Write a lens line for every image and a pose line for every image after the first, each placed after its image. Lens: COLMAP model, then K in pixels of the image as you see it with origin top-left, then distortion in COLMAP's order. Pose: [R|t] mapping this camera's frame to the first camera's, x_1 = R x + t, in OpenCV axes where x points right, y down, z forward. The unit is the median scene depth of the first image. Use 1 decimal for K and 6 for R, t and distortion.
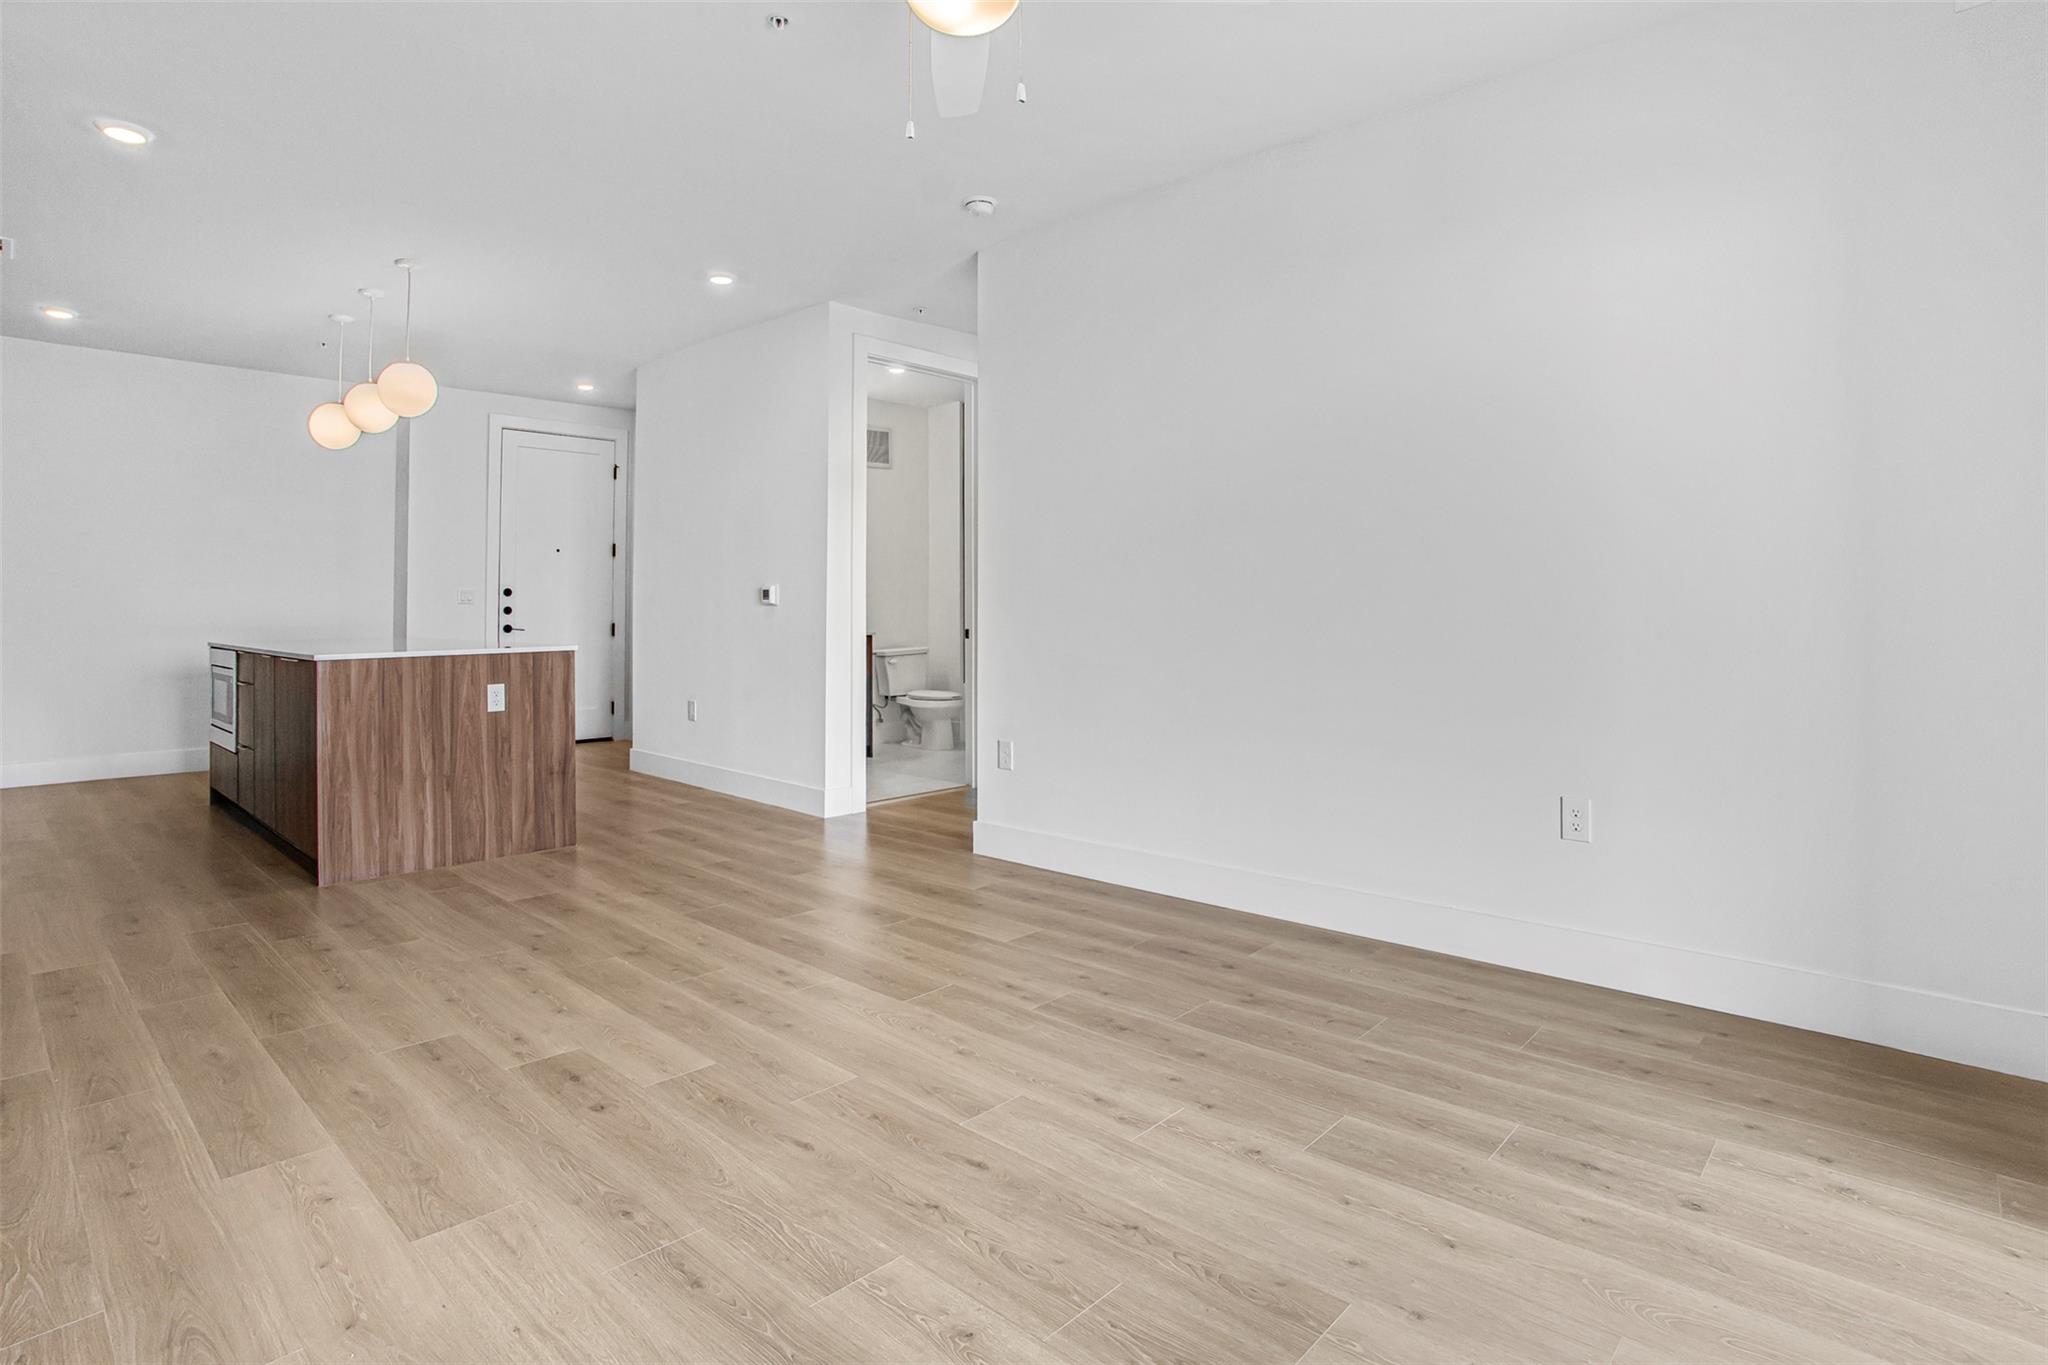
lens RADIAL K [[1029.9, 0, 993.1], [0, 1029.9, 614.3], [0, 0, 1]] dist [-0.056740, 0.020297]
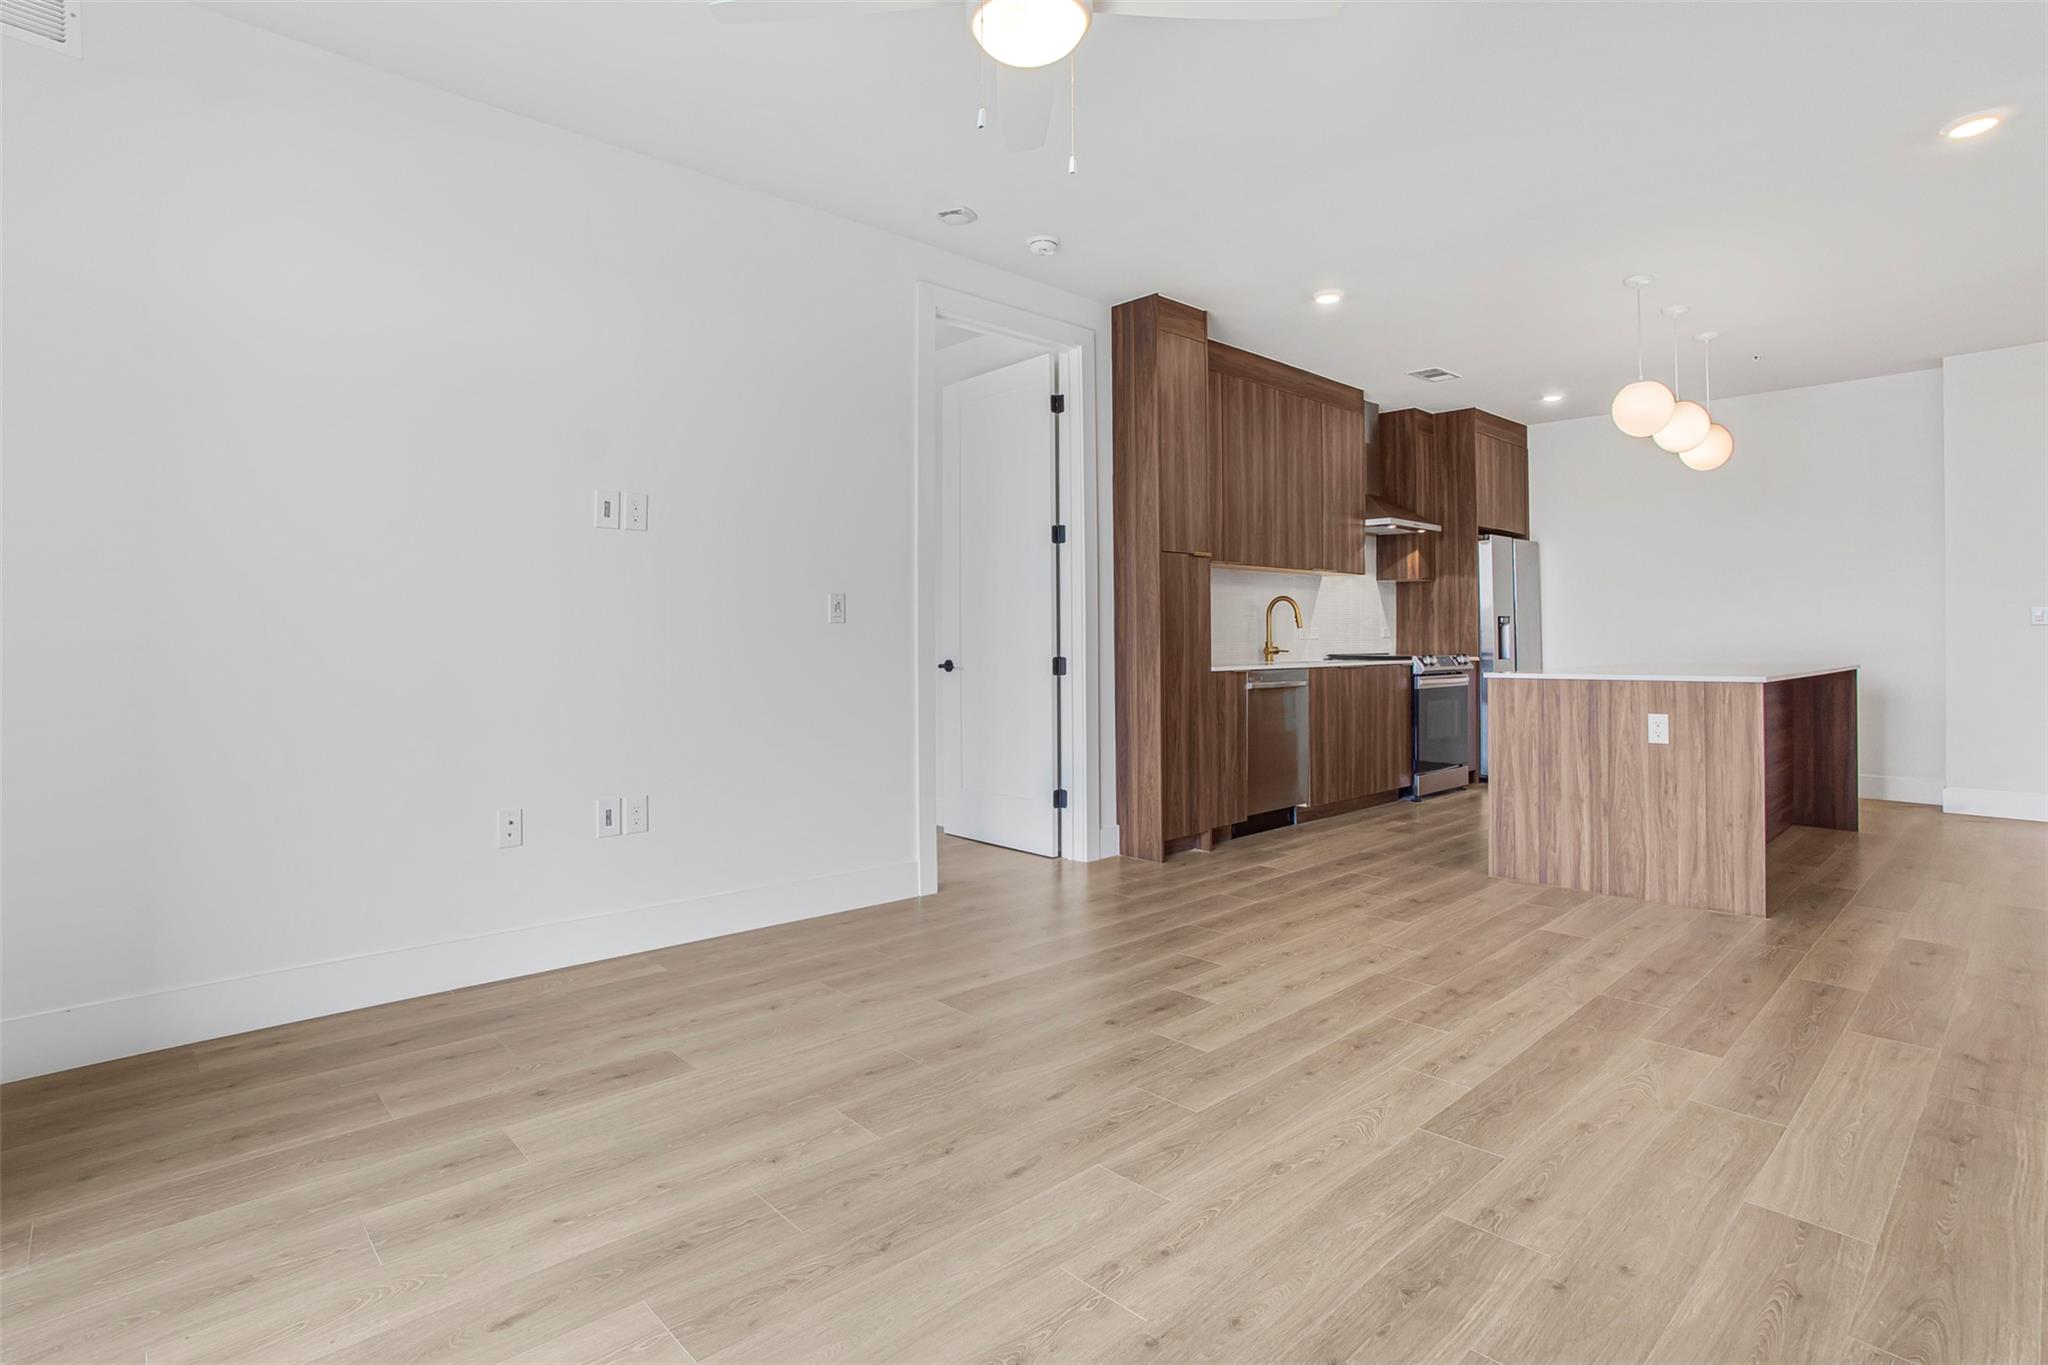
lens RADIAL K [[1029.9, 0, 1042.0], [0, 1029.9, 606.4], [0, 0, 1]] dist [-0.056740, 0.020297]
pose [[-0.026771, -0.029083, -0.999218, 0.757926], [-0.002856, 0.999575, -0.029017, -0.001396], [0.999638, 0.002077, -0.026843, 0.776124]]
